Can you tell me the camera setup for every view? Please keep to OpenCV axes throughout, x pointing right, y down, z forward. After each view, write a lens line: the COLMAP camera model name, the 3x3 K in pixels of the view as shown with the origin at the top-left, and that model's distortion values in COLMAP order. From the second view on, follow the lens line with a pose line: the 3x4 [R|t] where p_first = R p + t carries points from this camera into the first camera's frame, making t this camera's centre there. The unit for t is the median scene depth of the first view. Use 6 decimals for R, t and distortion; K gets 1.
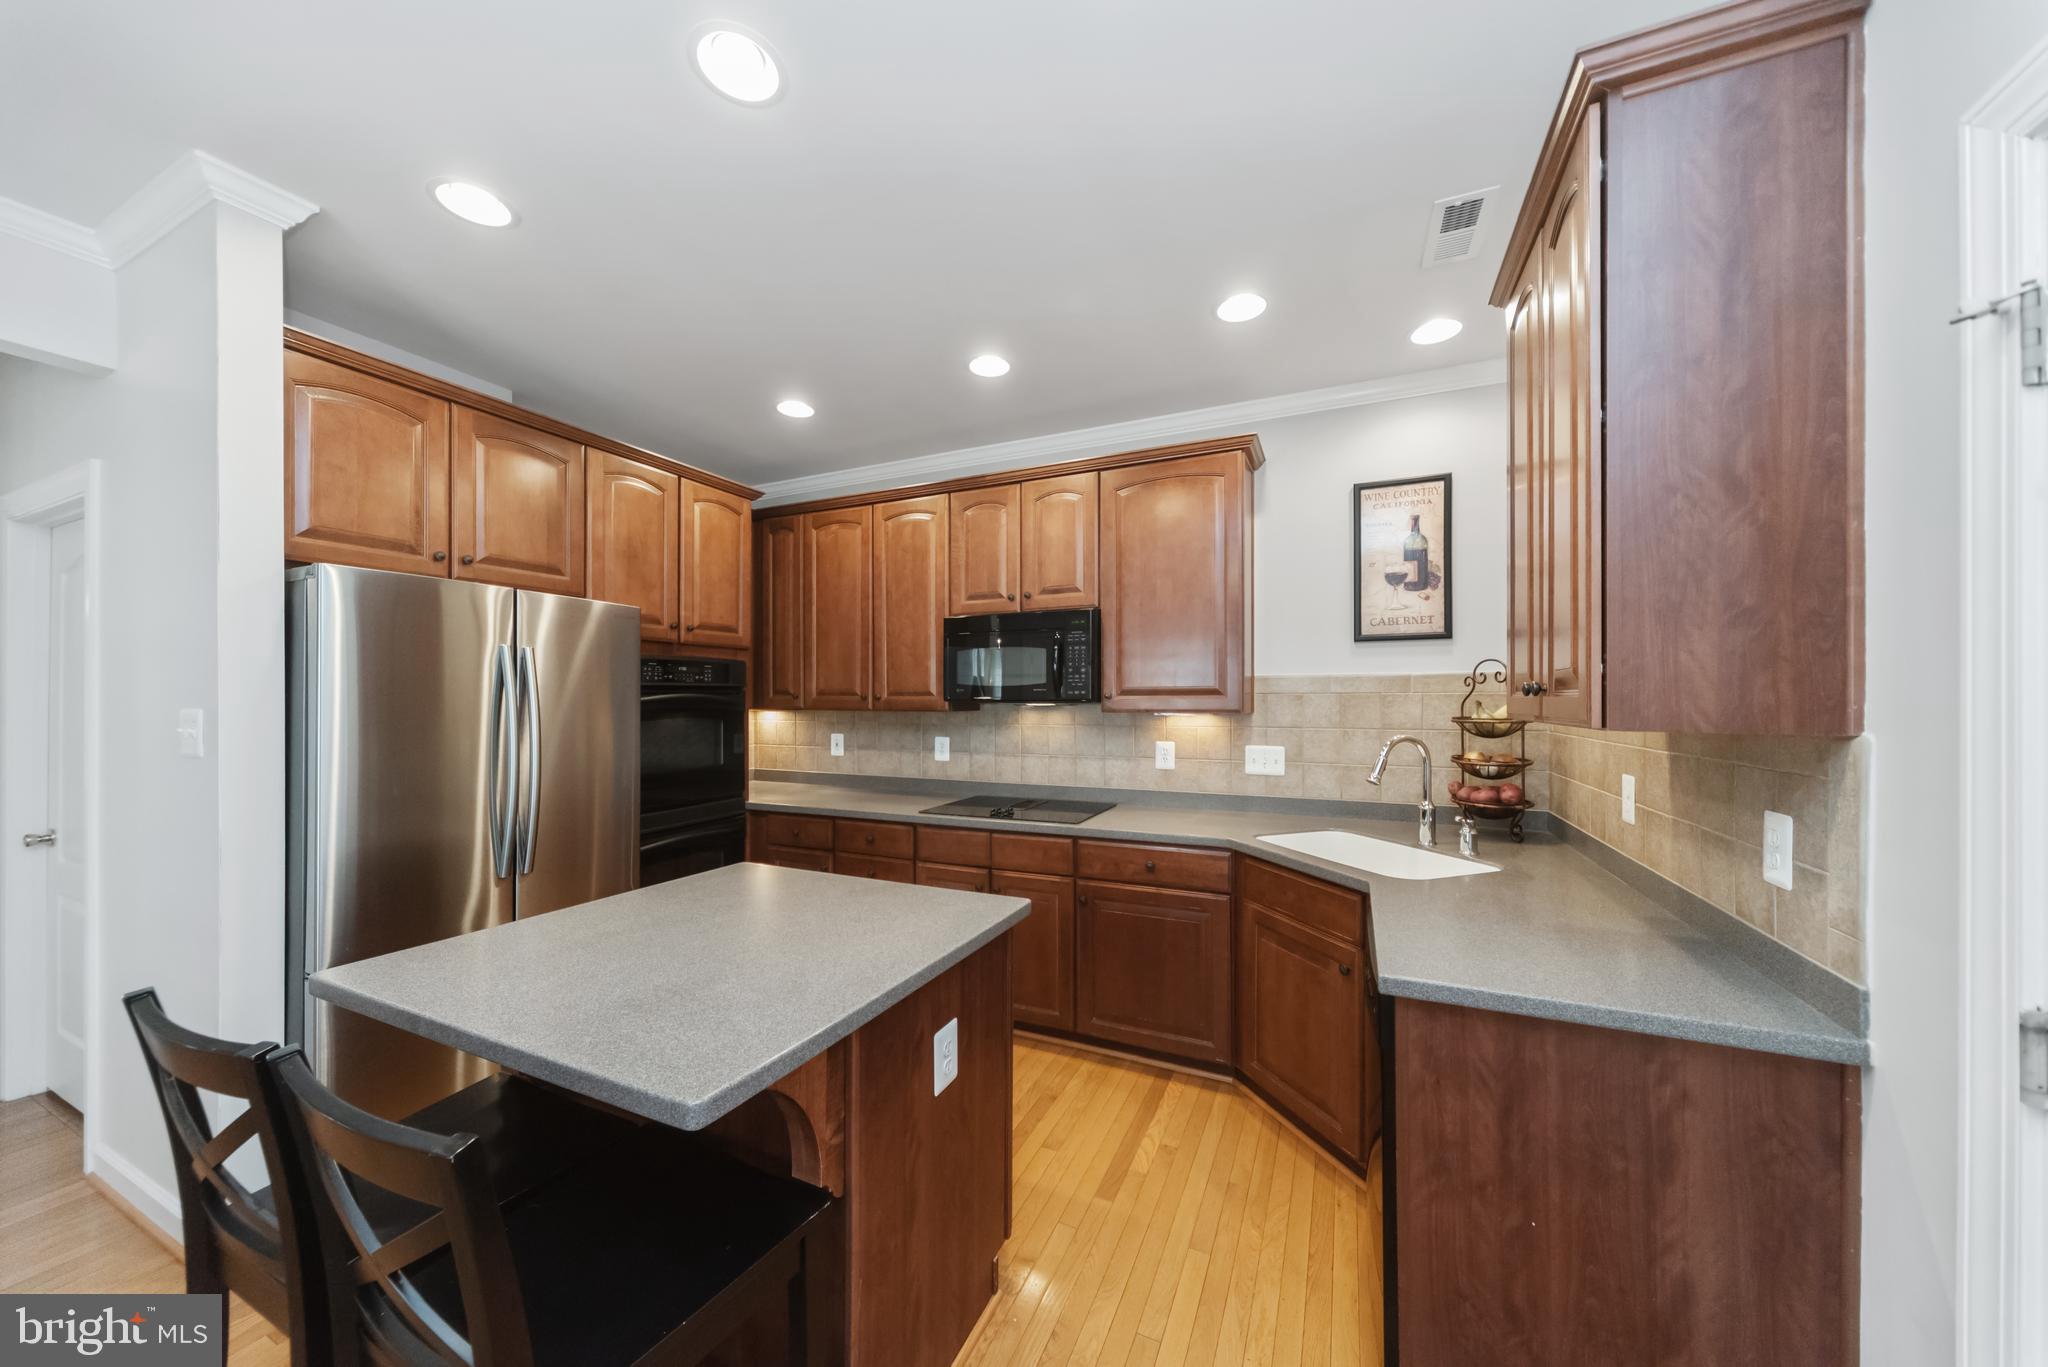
lens RADIAL K [[699.0, 0, 1020.5], [0, 699.0, 697.3], [0, 0, 1]] dist [-0.002458, -0.000128]
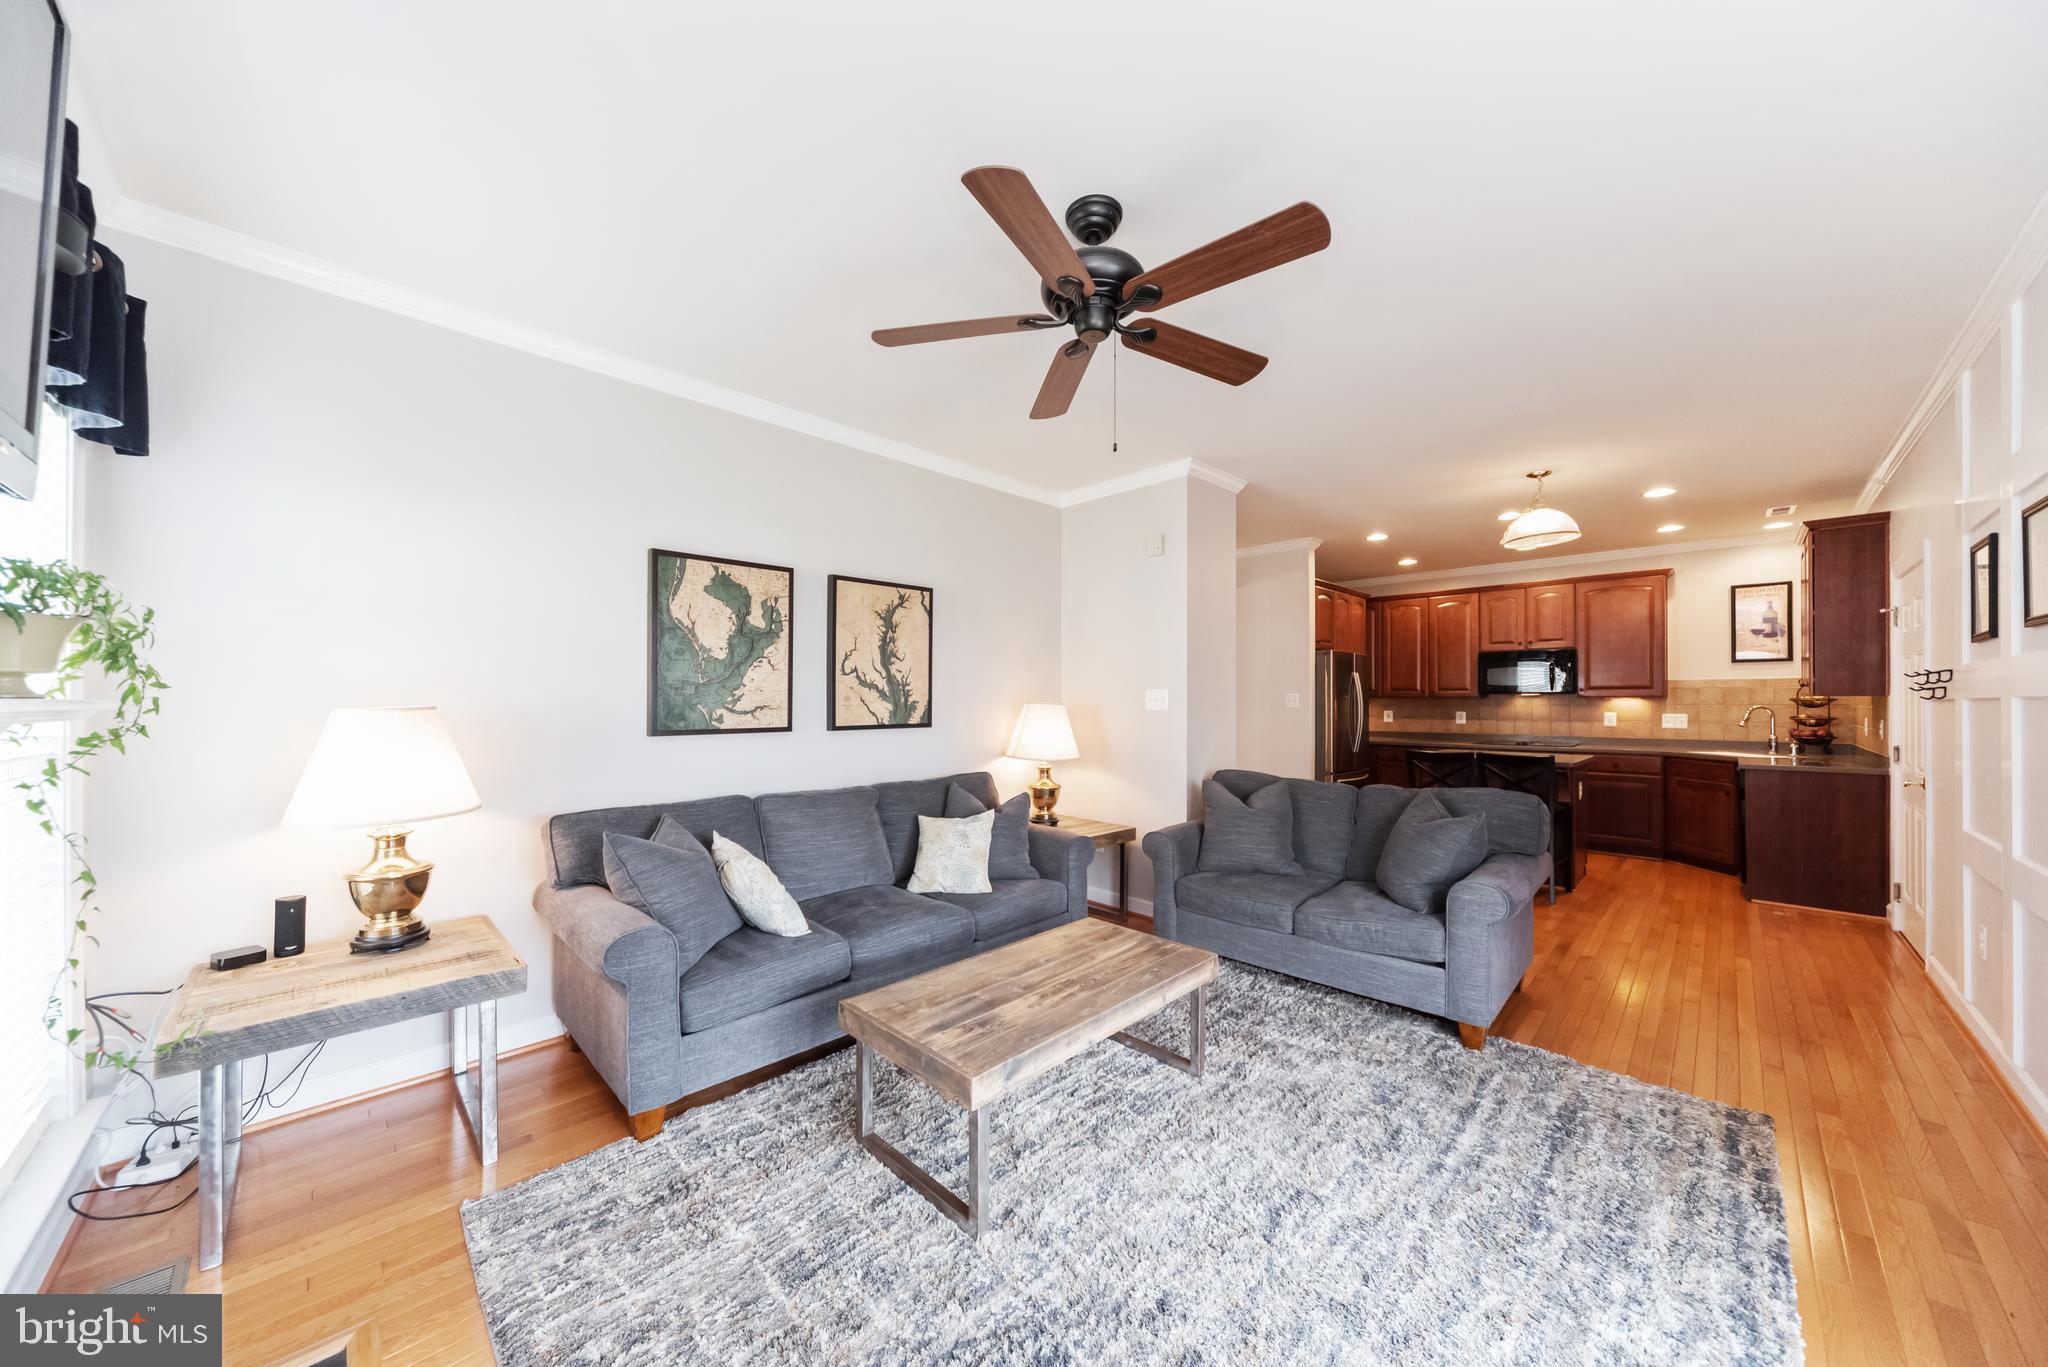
lens RADIAL K [[699.0, 0, 1015.0], [0, 699.0, 698.8], [0, 0, 1]] dist [-0.002458, -0.000128]
pose [[0.937410, -0.001555, -0.348224, -0.756893], [0.002475, 0.999995, 0.002197, 0.016518], [0.348219, -0.002921, 0.937409, -1.599003]]
